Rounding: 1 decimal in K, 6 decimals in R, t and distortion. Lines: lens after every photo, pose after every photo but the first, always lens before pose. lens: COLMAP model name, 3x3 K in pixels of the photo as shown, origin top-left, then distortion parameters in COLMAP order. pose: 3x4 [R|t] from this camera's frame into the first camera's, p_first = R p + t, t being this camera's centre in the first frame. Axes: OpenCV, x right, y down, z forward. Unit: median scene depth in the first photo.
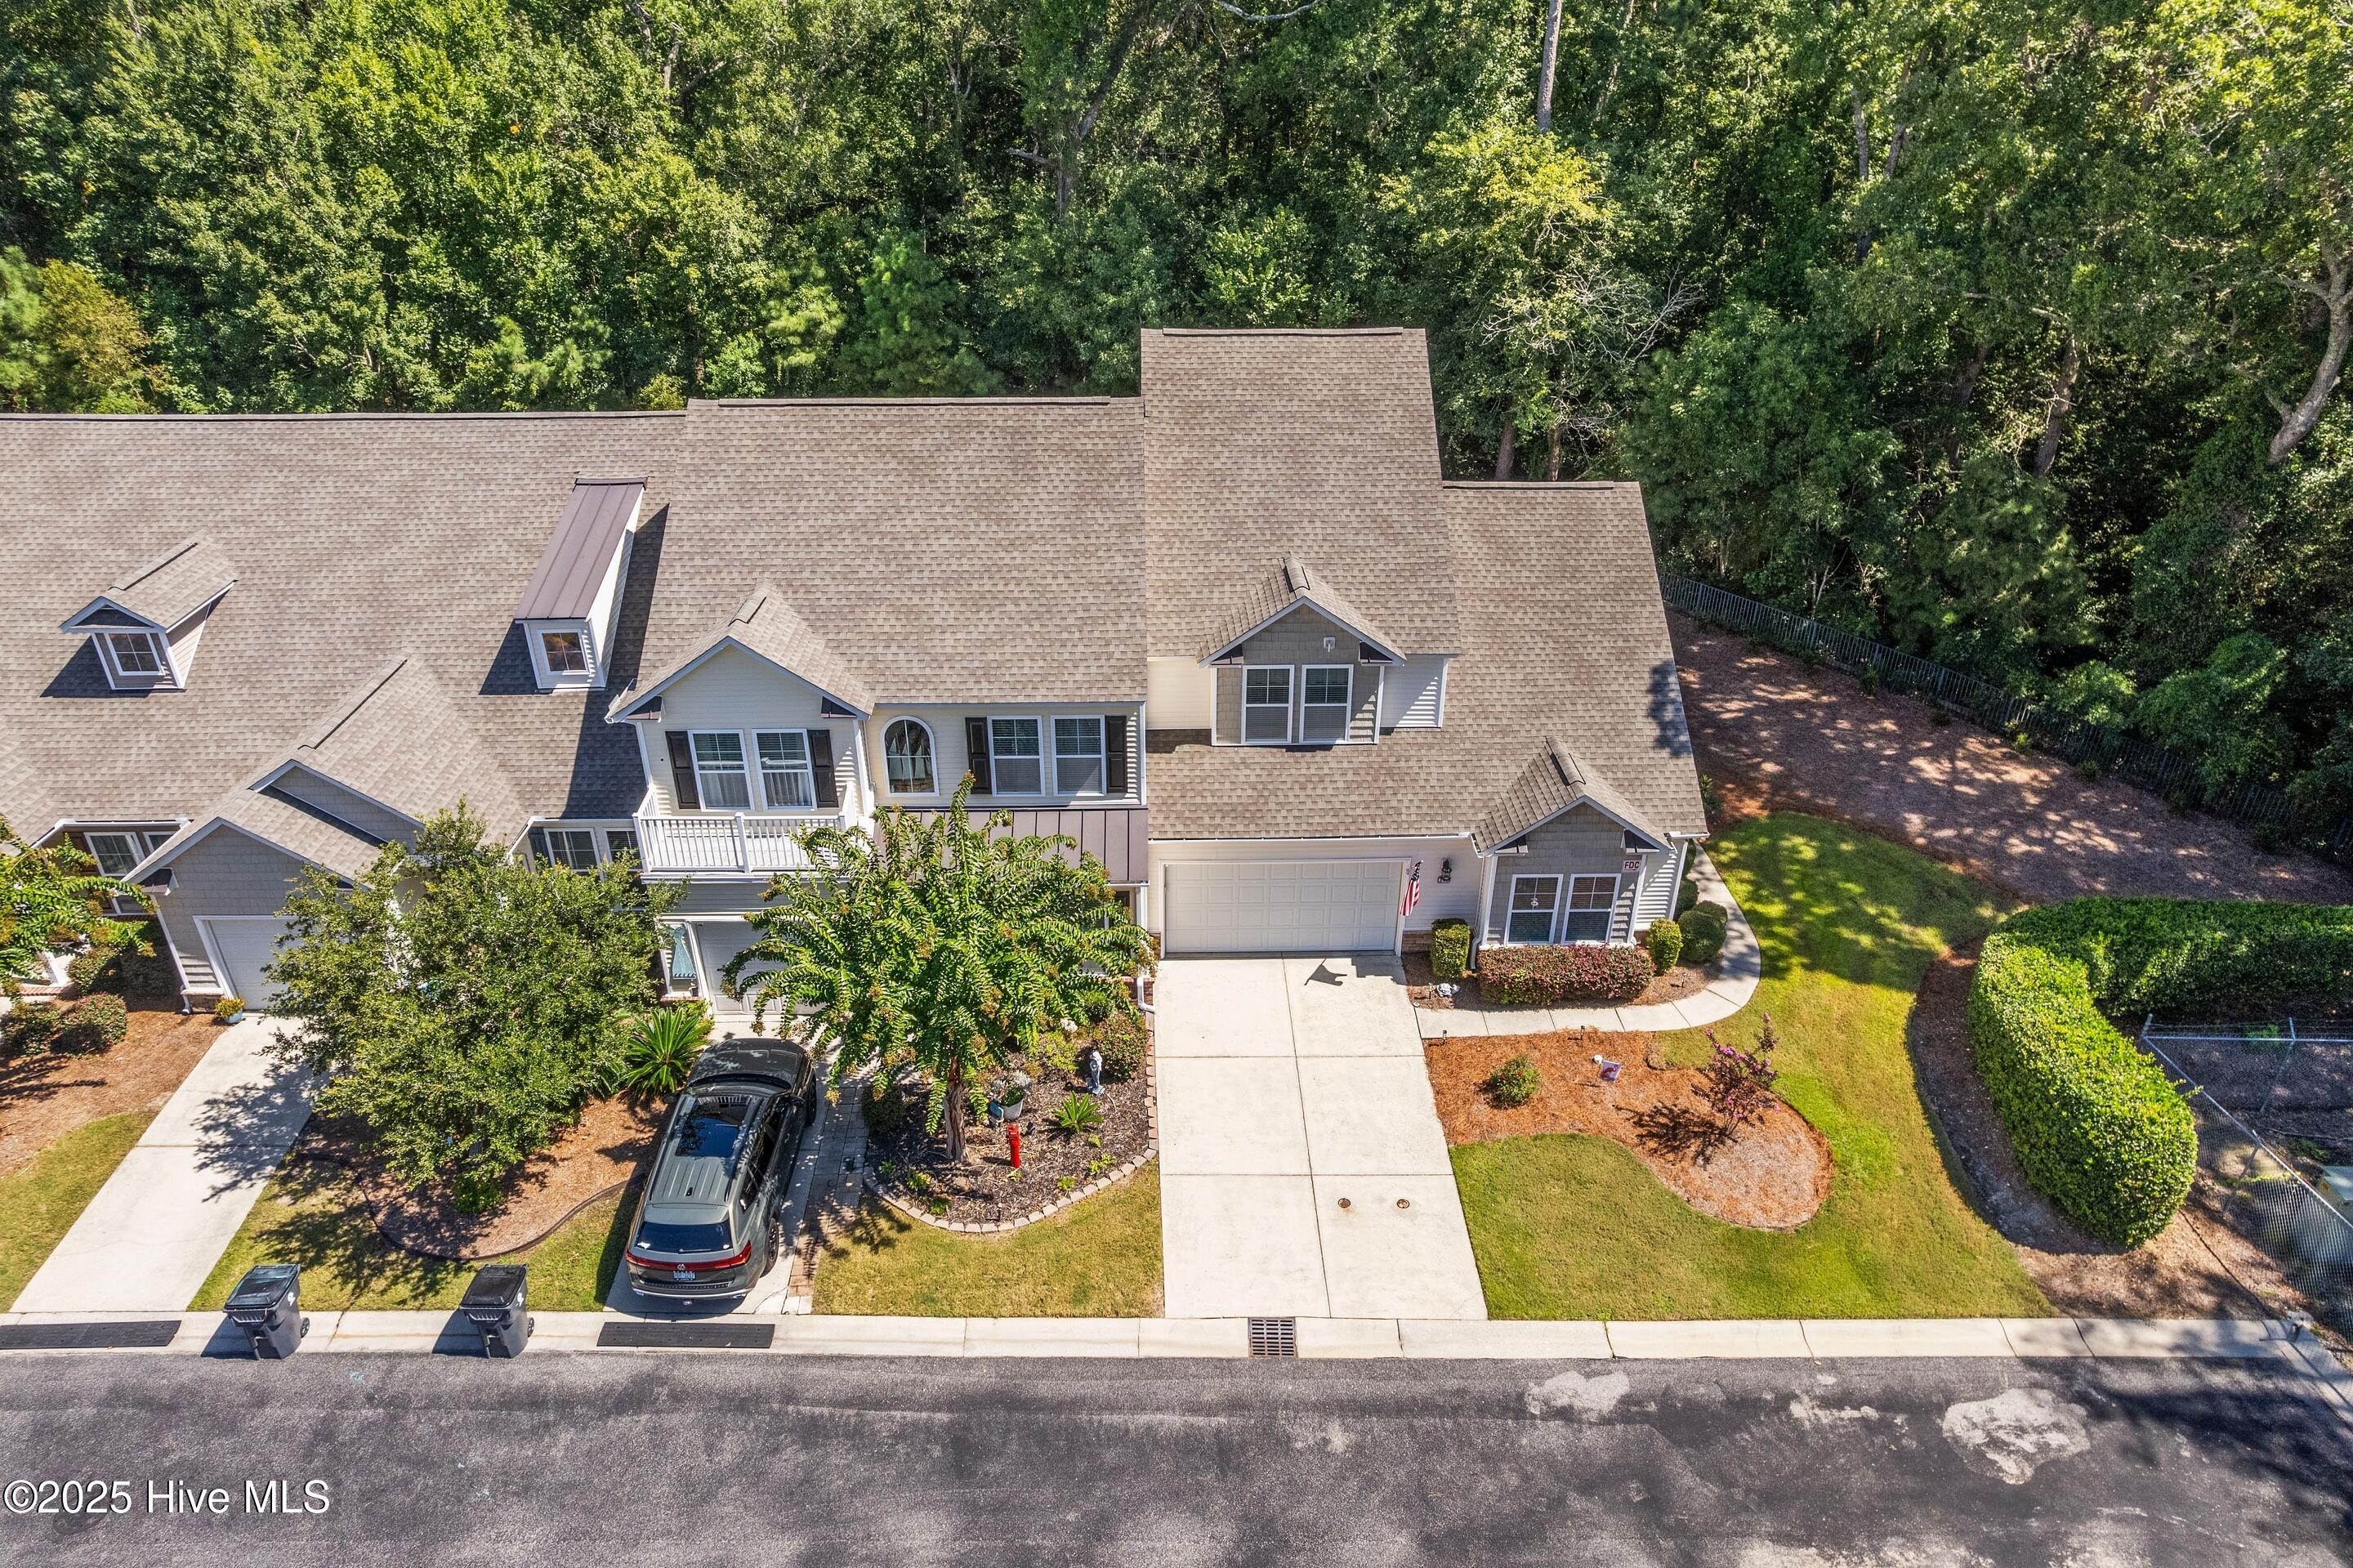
lens RADIAL K [[1529.4, 0, 1192.9], [0, 1529.4, 788.3], [0, 0, 1]] dist [-0.094323, 0.090062]
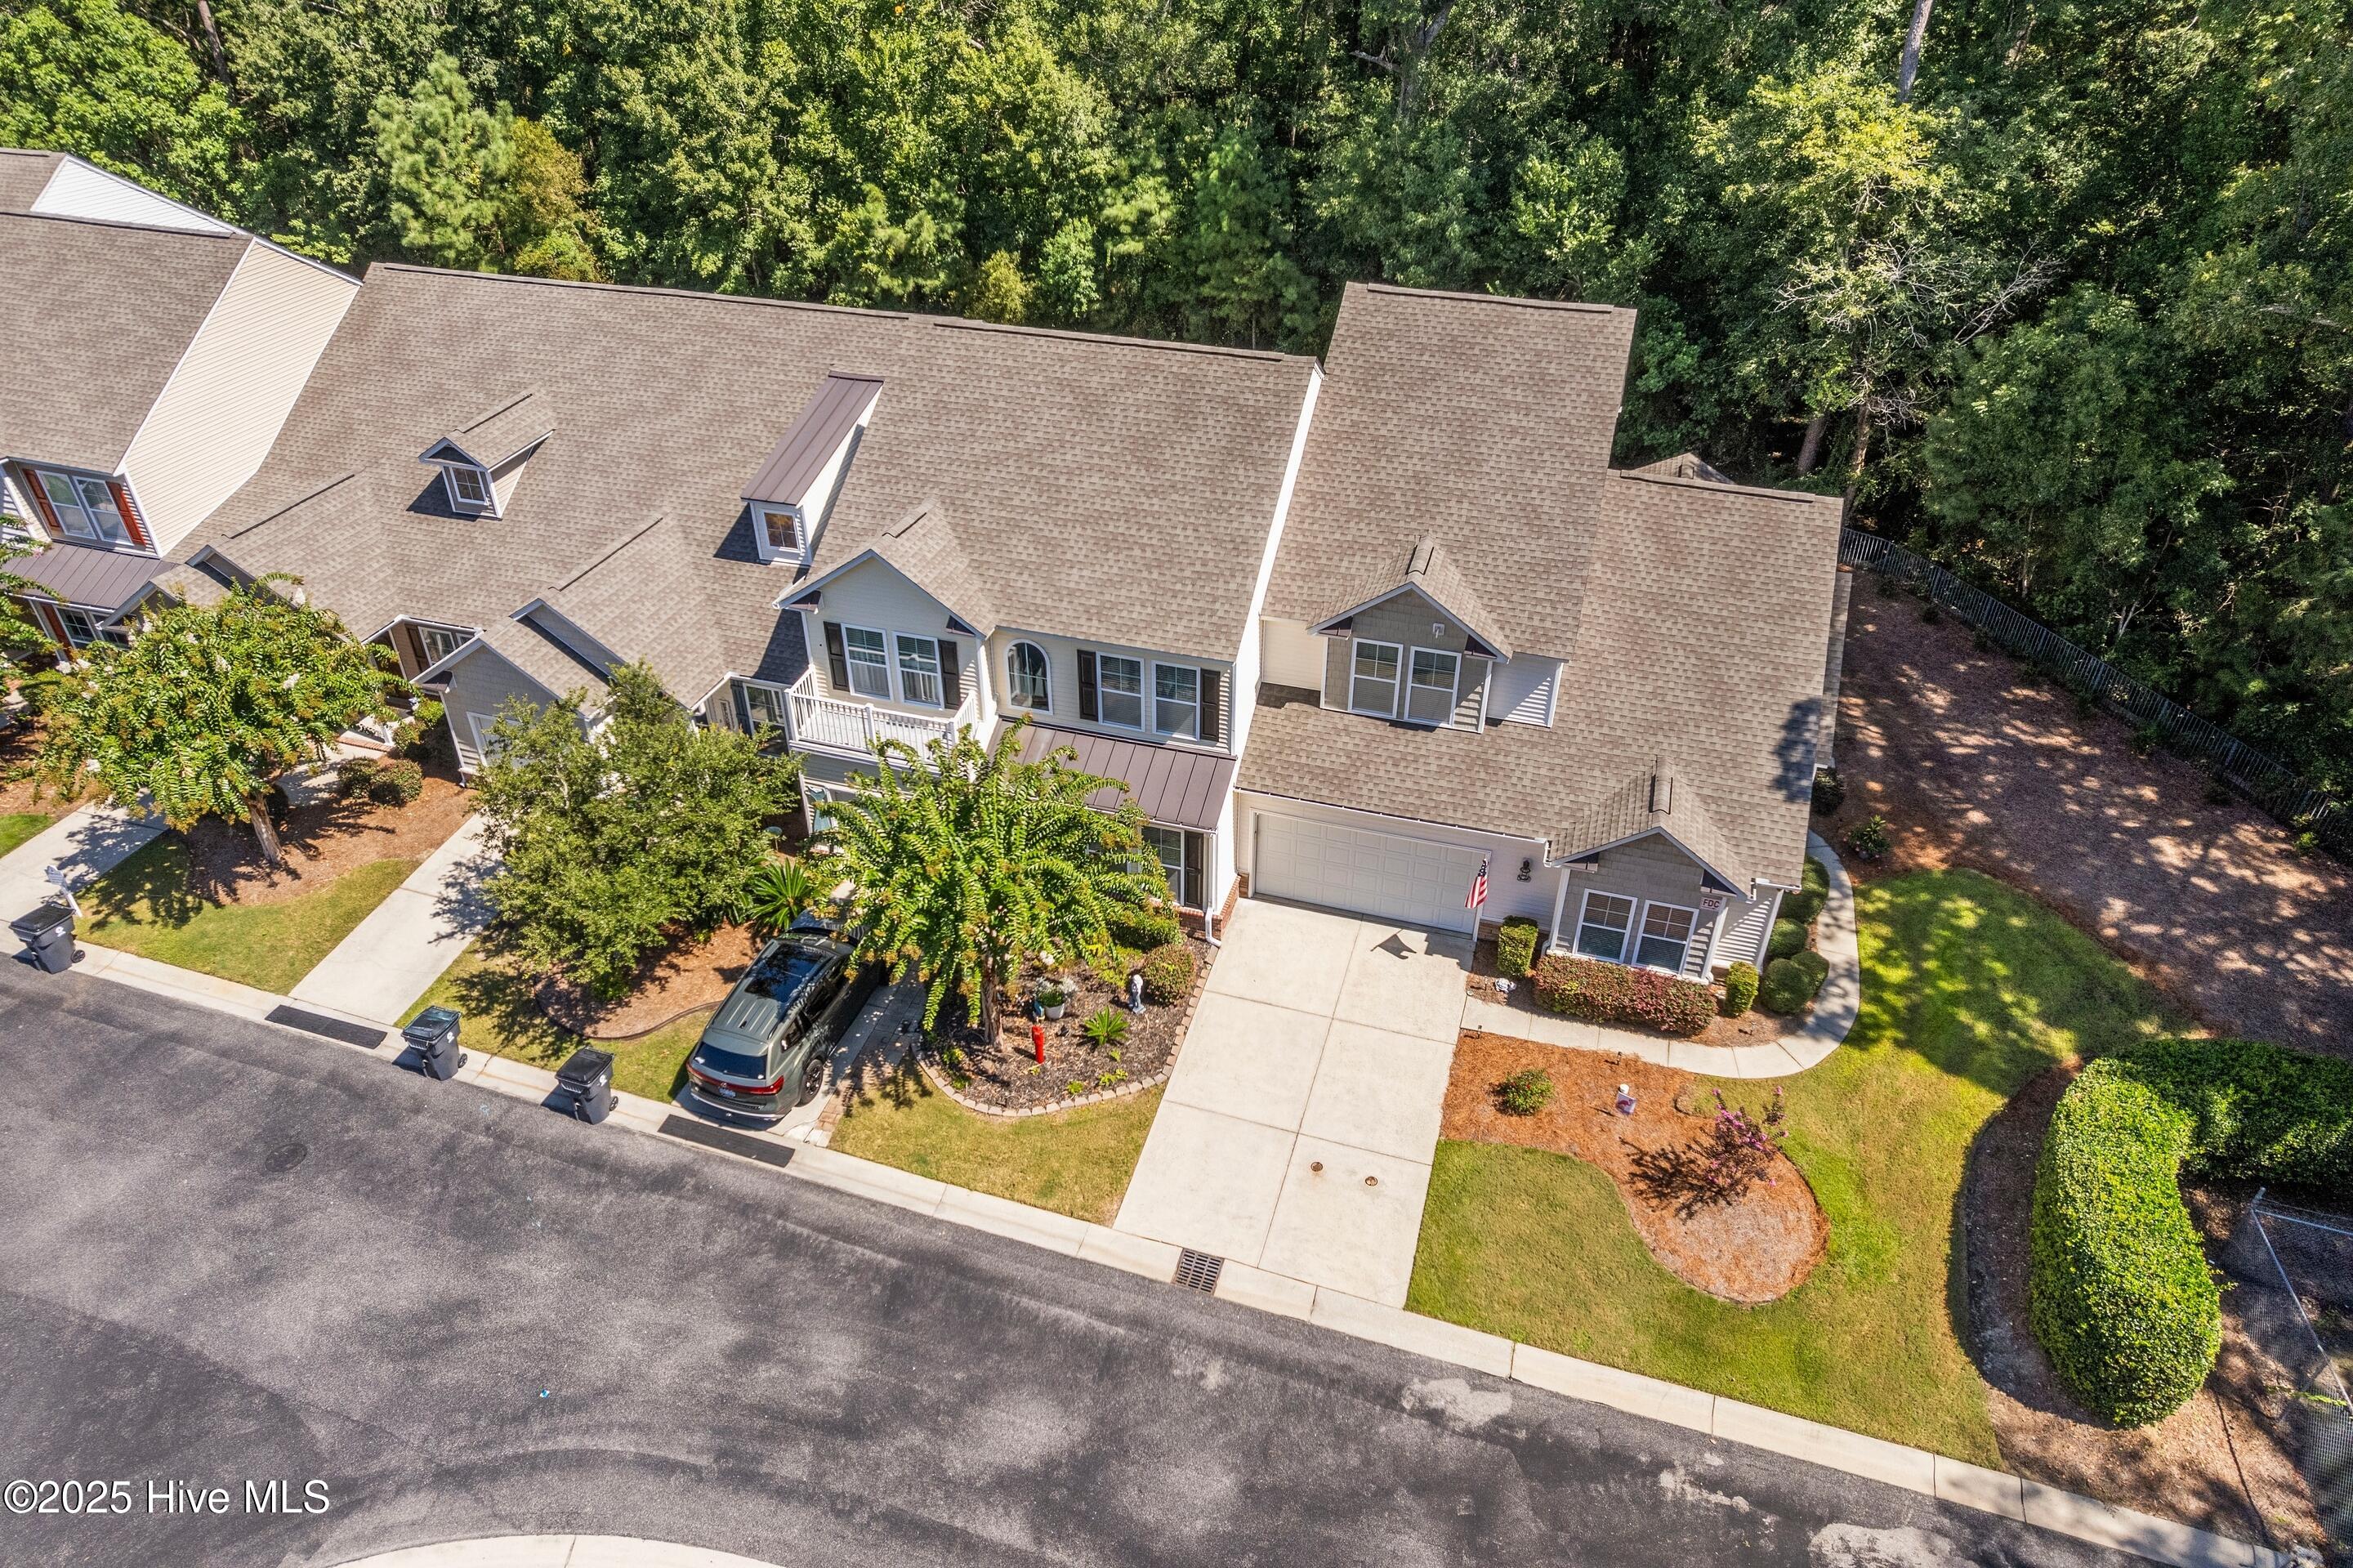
lens RADIAL K [[1529.4, 0, 1192.9], [0, 1529.4, 788.3], [0, 0, 1]] dist [-0.094323, 0.090062]
pose [[0.946003, 0.181794, -0.268384, 0.223186], [-0.154488, 0.980710, 0.119757, -0.086956], [0.284978, -0.071829, 0.955839, -0.016230]]
